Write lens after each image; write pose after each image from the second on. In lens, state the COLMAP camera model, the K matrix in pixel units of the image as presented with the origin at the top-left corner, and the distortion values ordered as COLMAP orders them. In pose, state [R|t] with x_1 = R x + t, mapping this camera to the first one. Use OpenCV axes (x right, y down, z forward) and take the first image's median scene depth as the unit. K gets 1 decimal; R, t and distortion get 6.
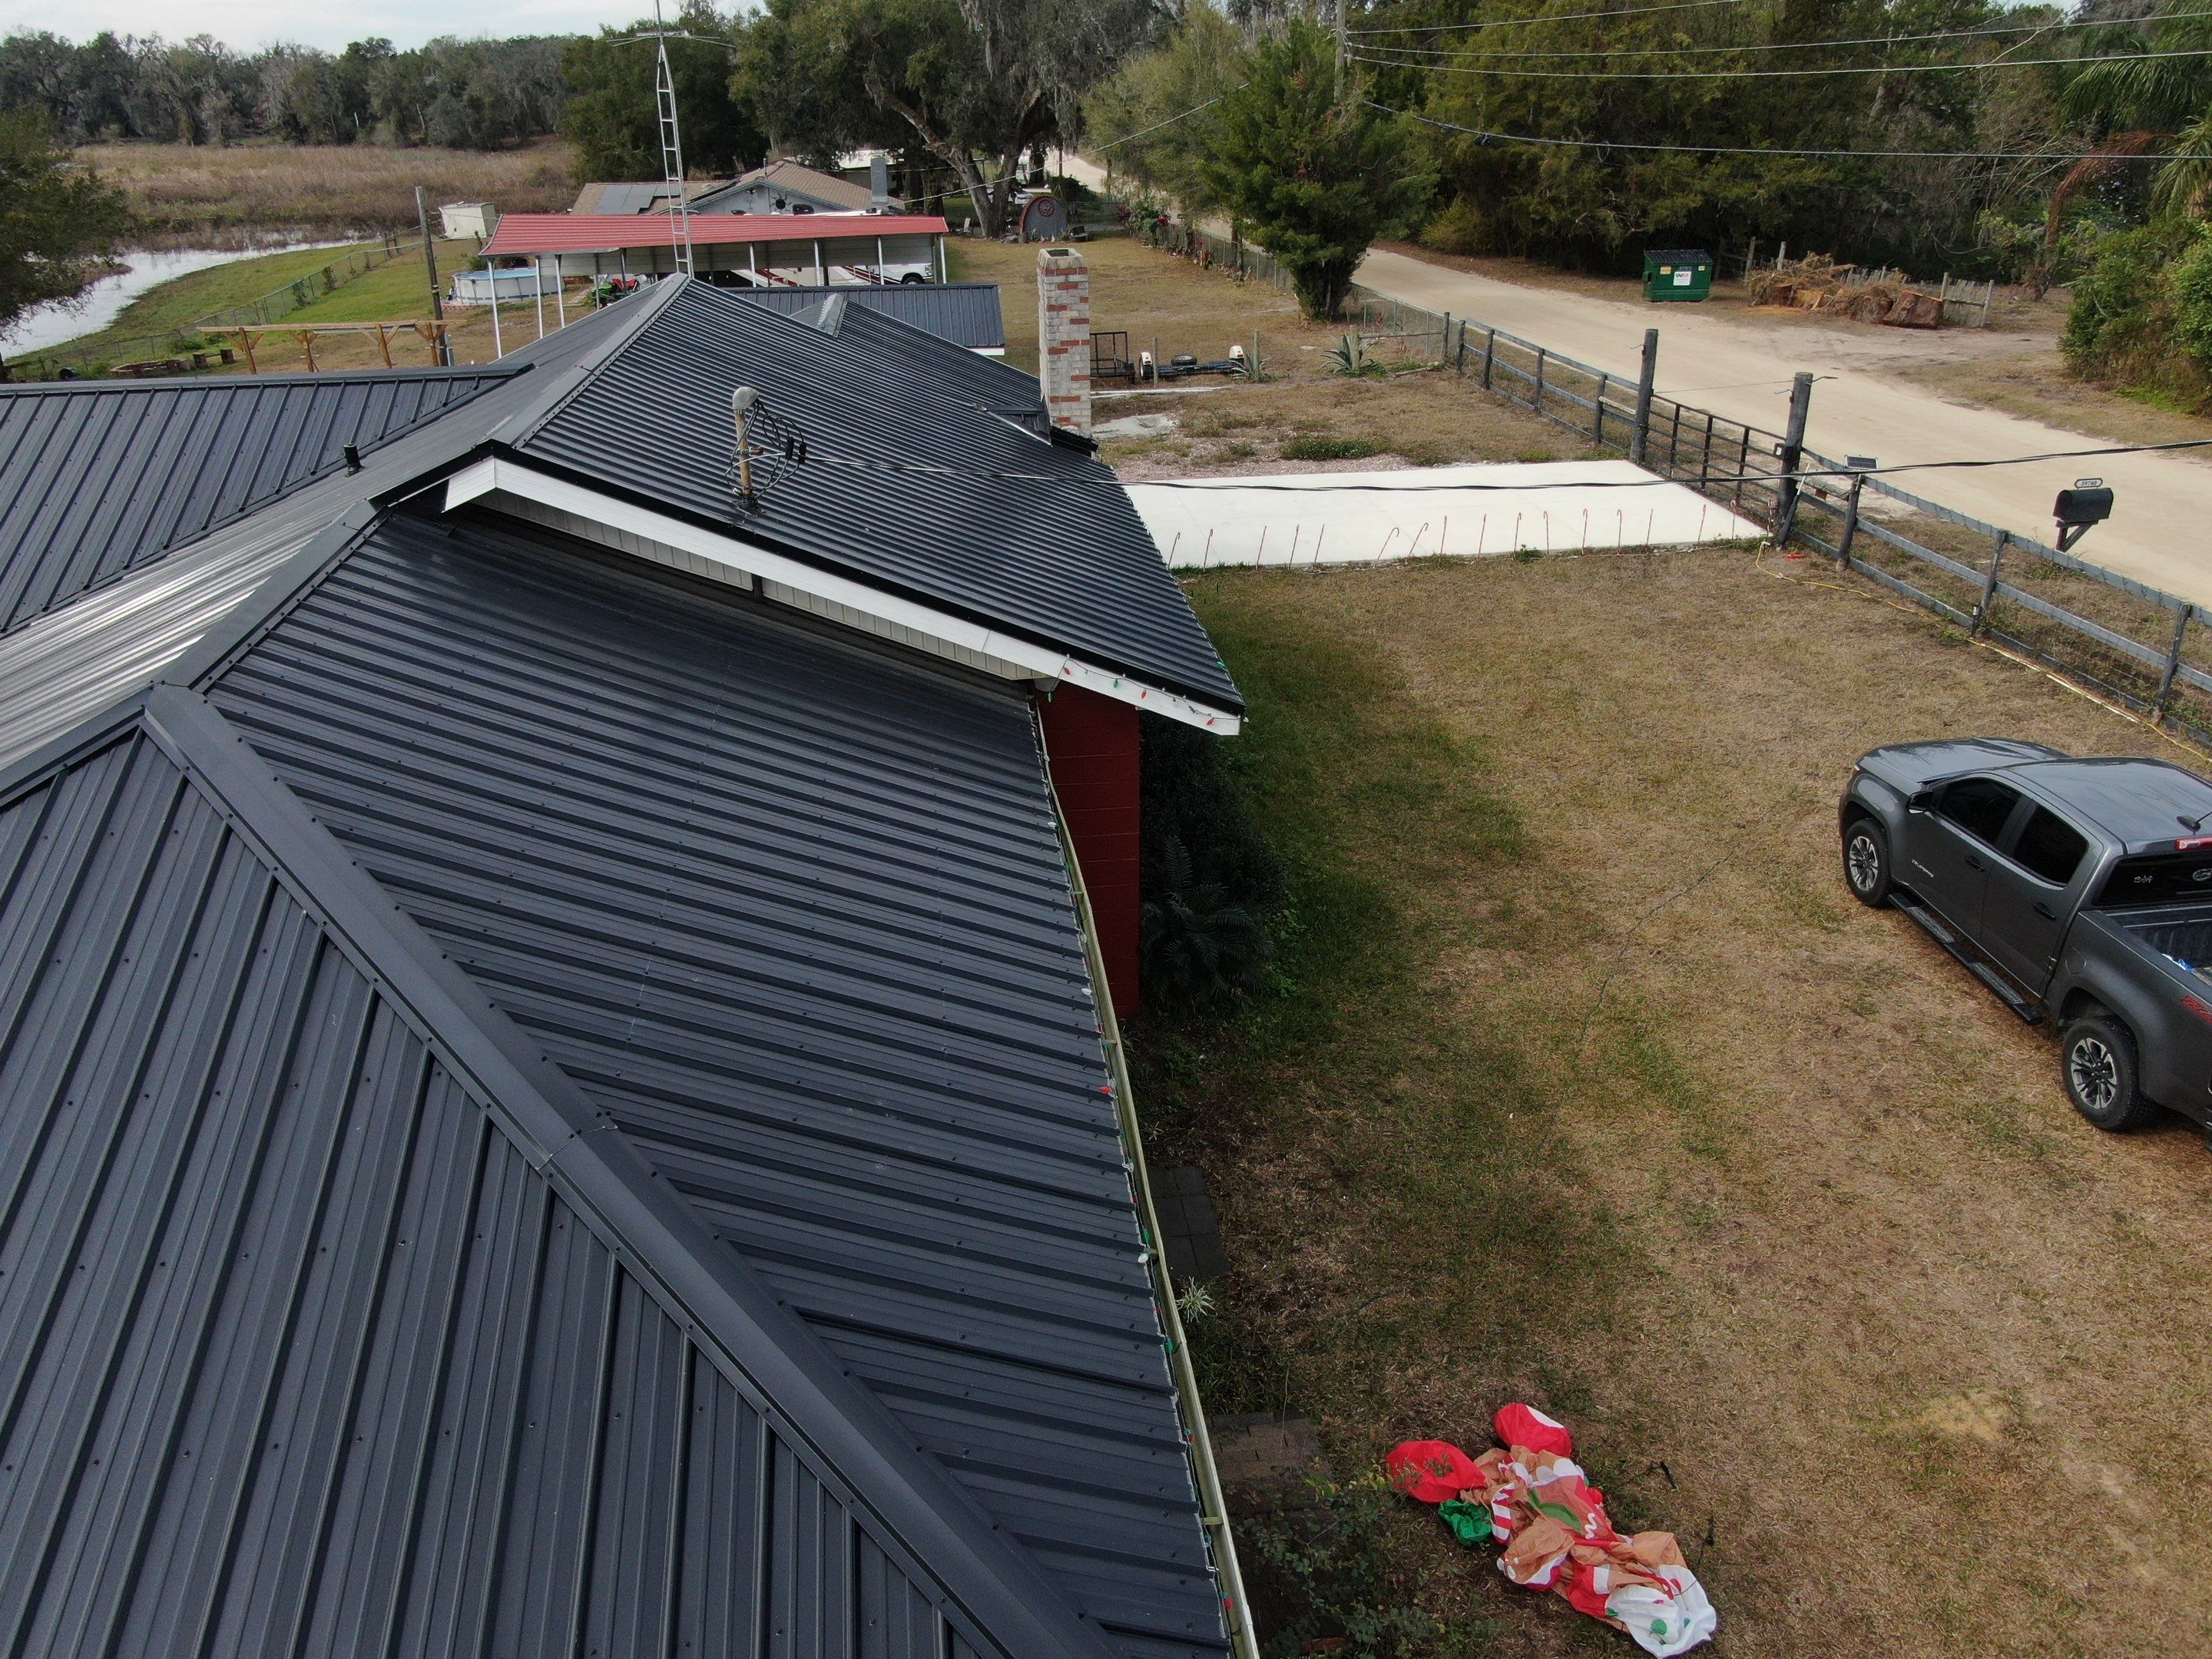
lens RADIAL K [[1610.9, 0, 1116.6], [0, 1610.9, 830.6], [0, 0, 1]] dist [-0.025743, 0.008512]
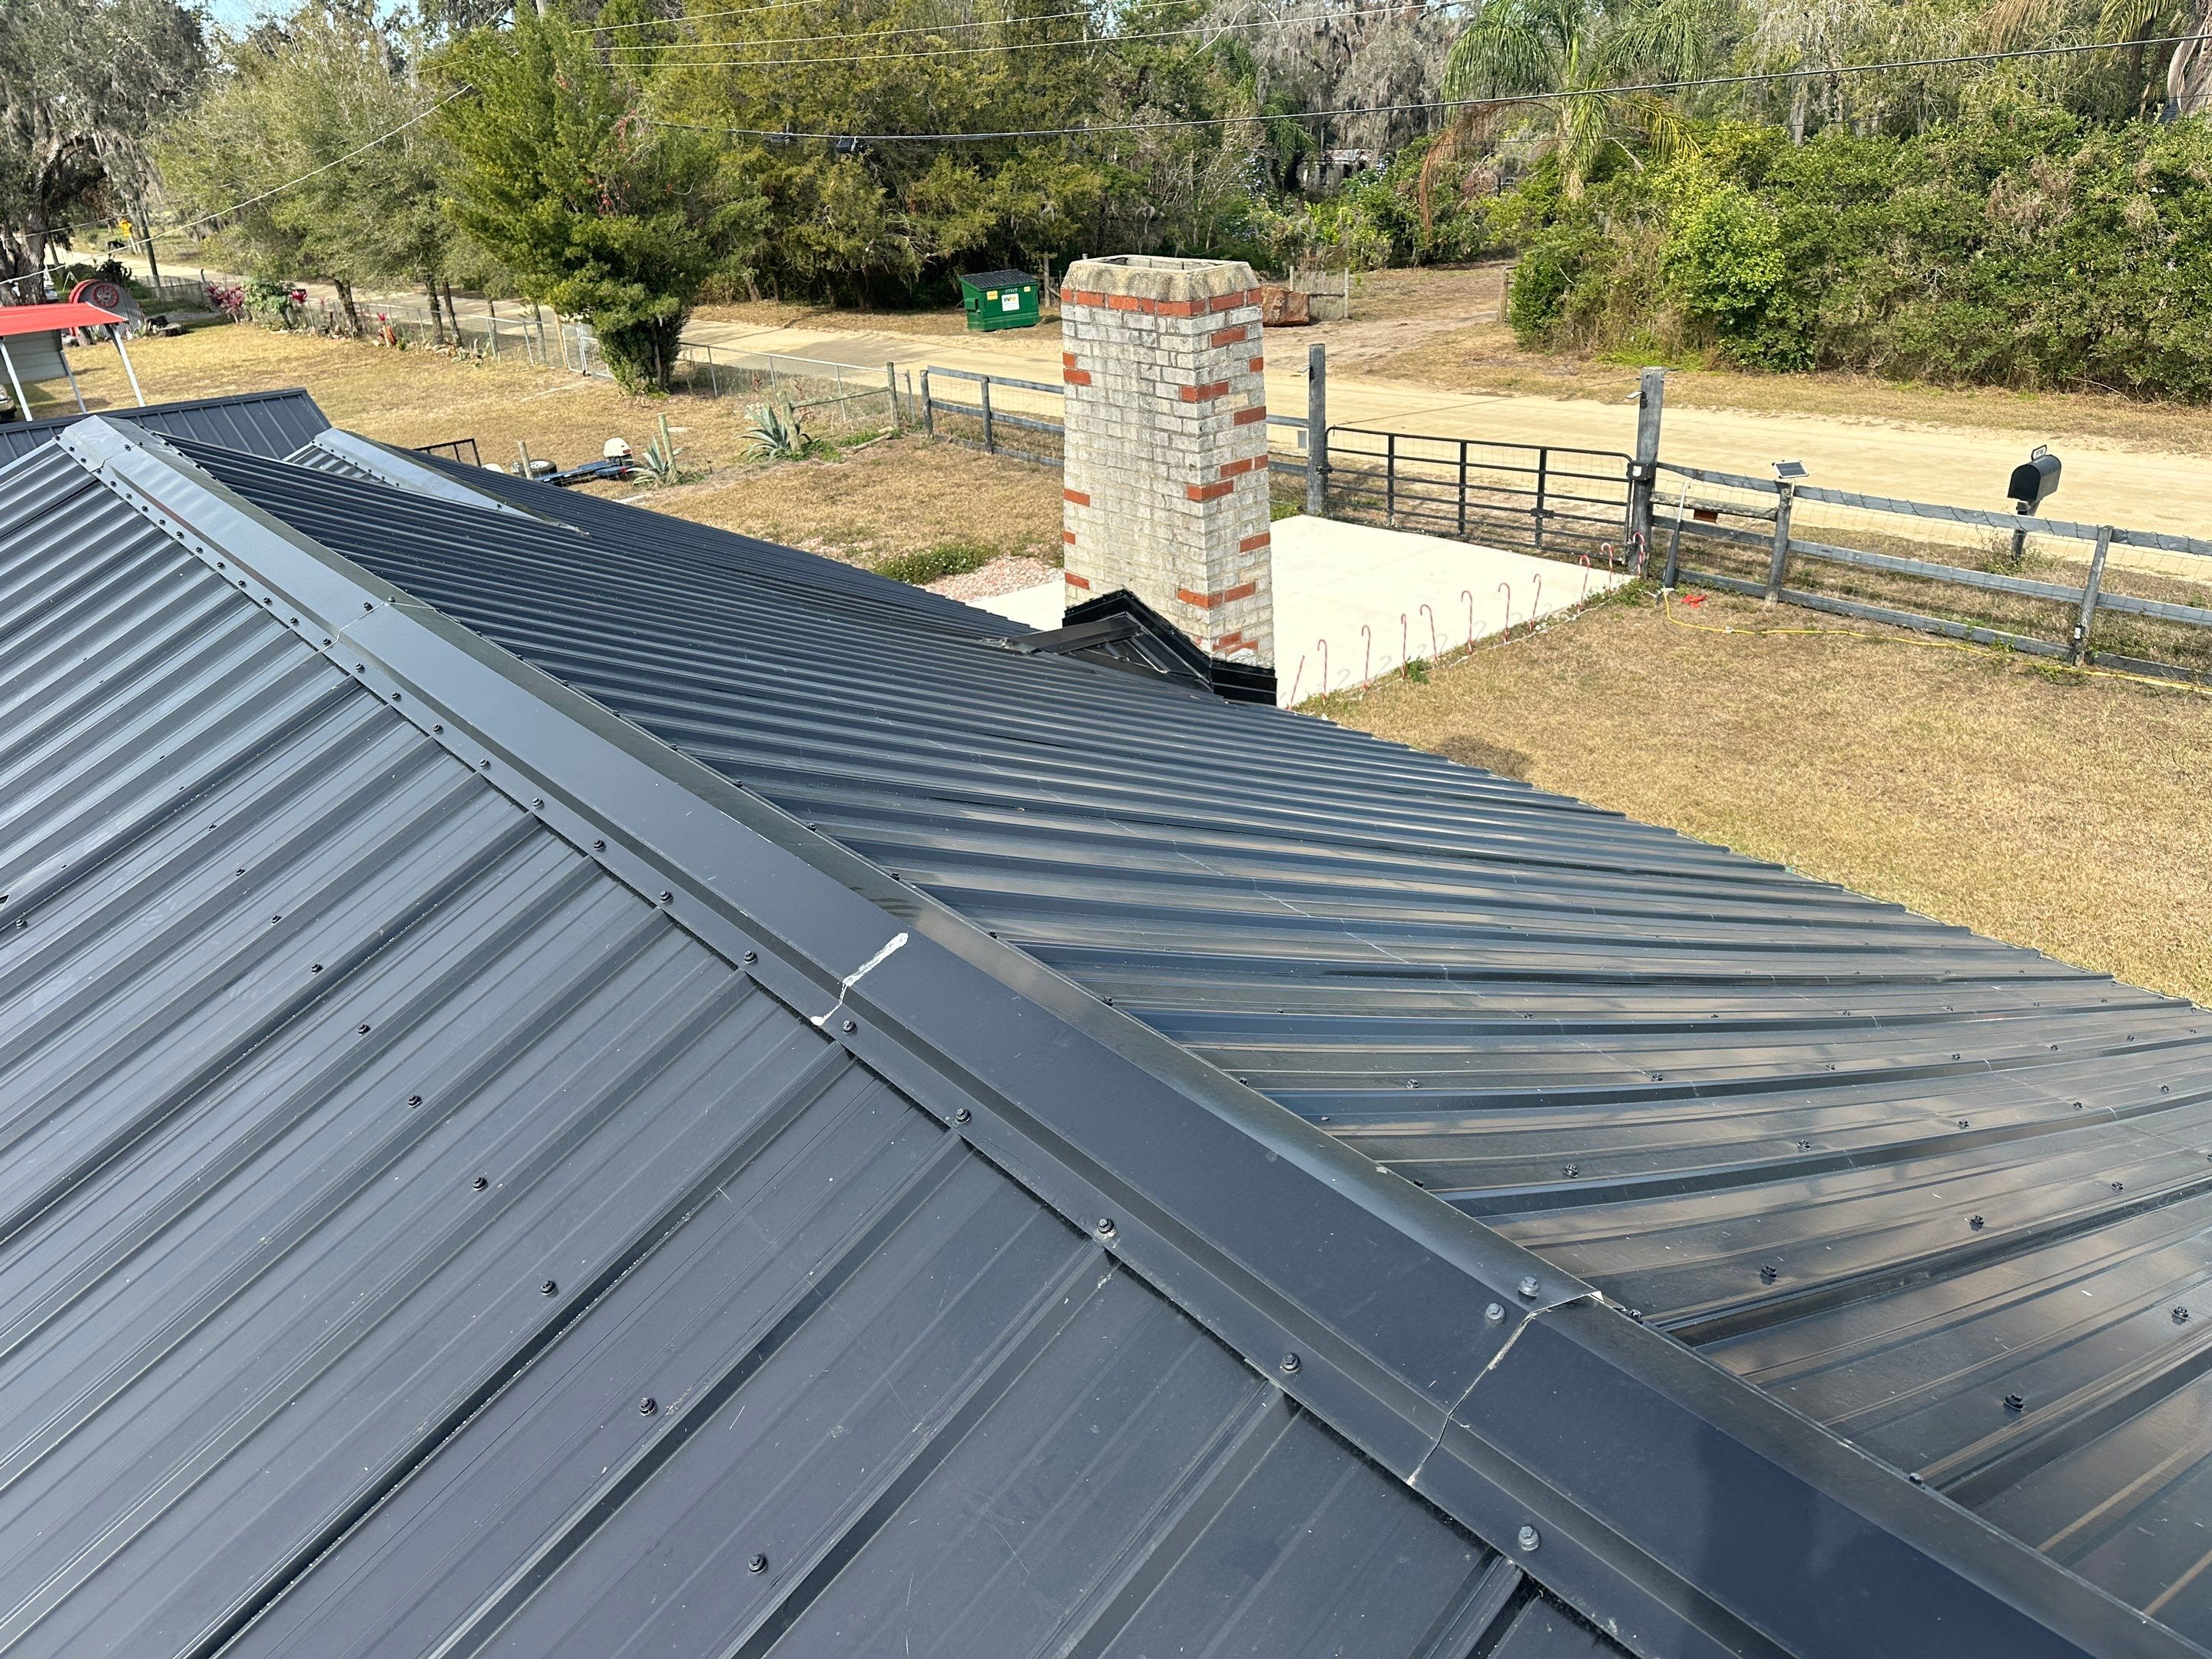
lens RADIAL K [[1547.5, 0, 1113.8], [0, 1547.5, 822.1], [0, 0, 1]] dist [0.061541, -0.083760]
pose [[0.838856, -0.250467, 0.483308, -0.098306], [0.263814, 0.963680, 0.041523, -0.082421], [-0.476154, 0.092671, 0.874465, 0.228422]]
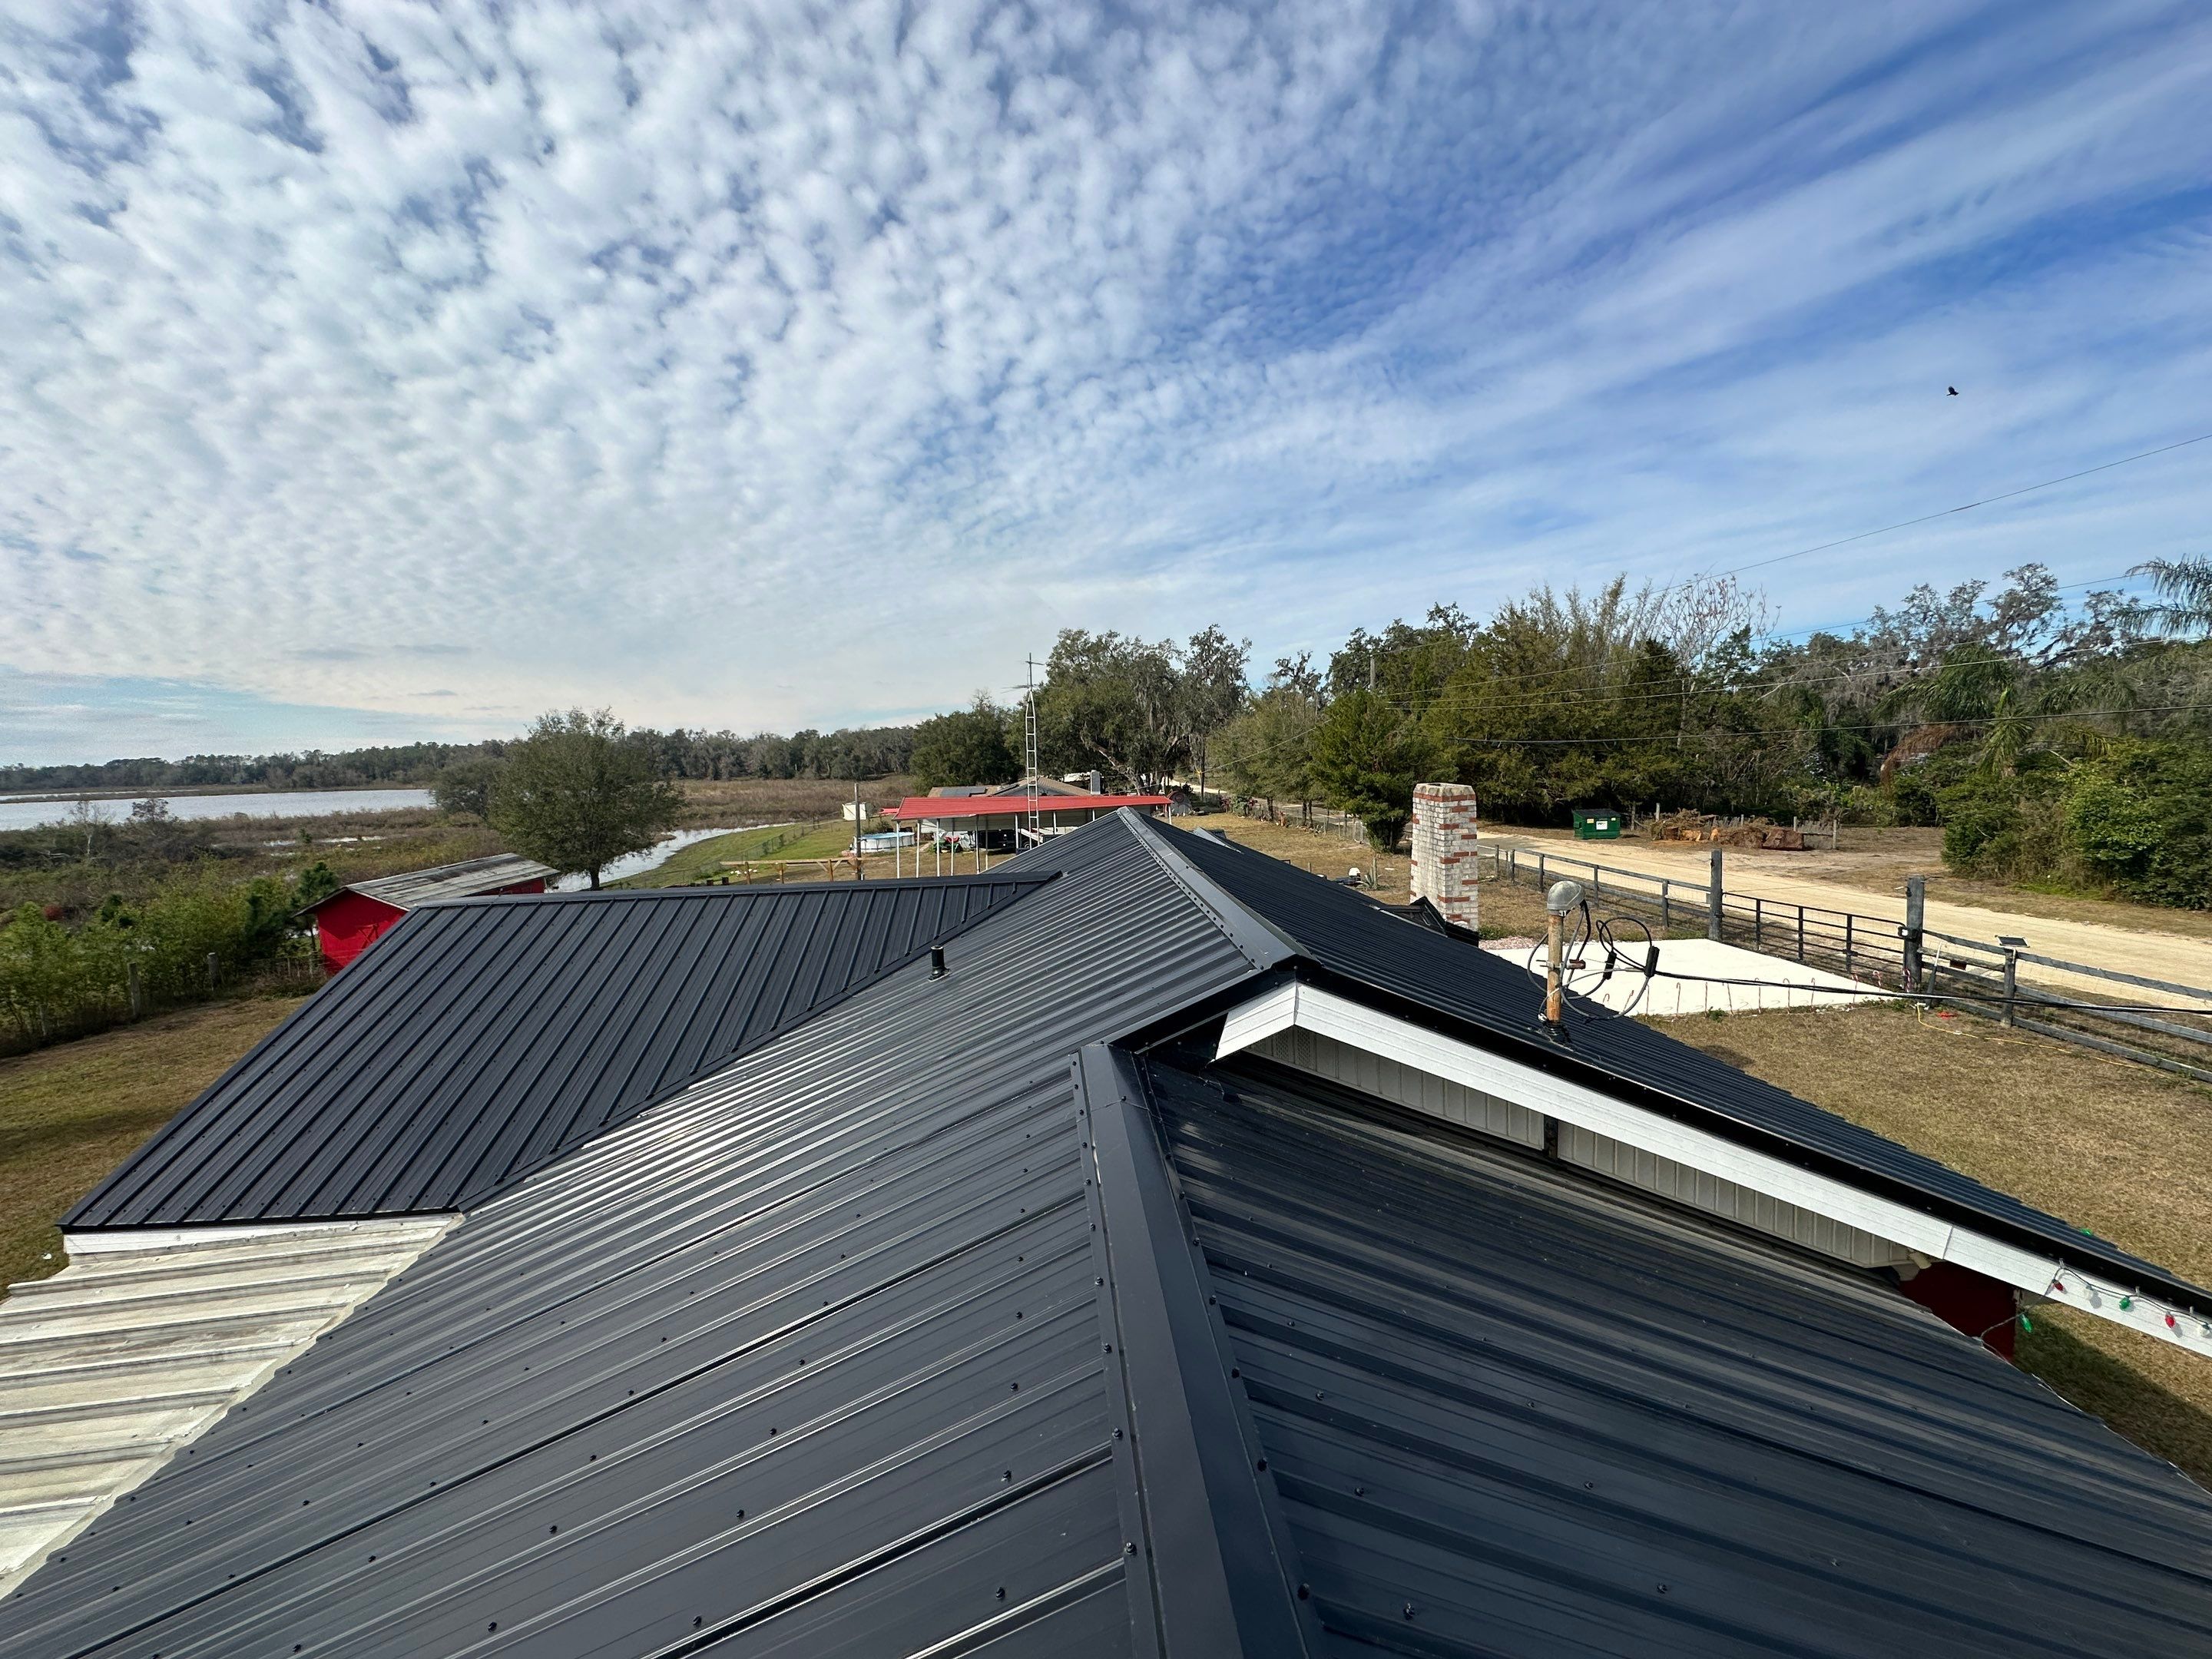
lens RADIAL K [[886.0, 0, 1106.5], [0, 886.0, 826.3], [0, 0, 1]] dist [-0.002482, 0.000285]
pose [[0.997429, -0.015243, -0.070027, -0.086222], [-0.009588, 0.939951, -0.341175, -0.032407], [0.071023, 0.340969, 0.937388, 0.121218]]
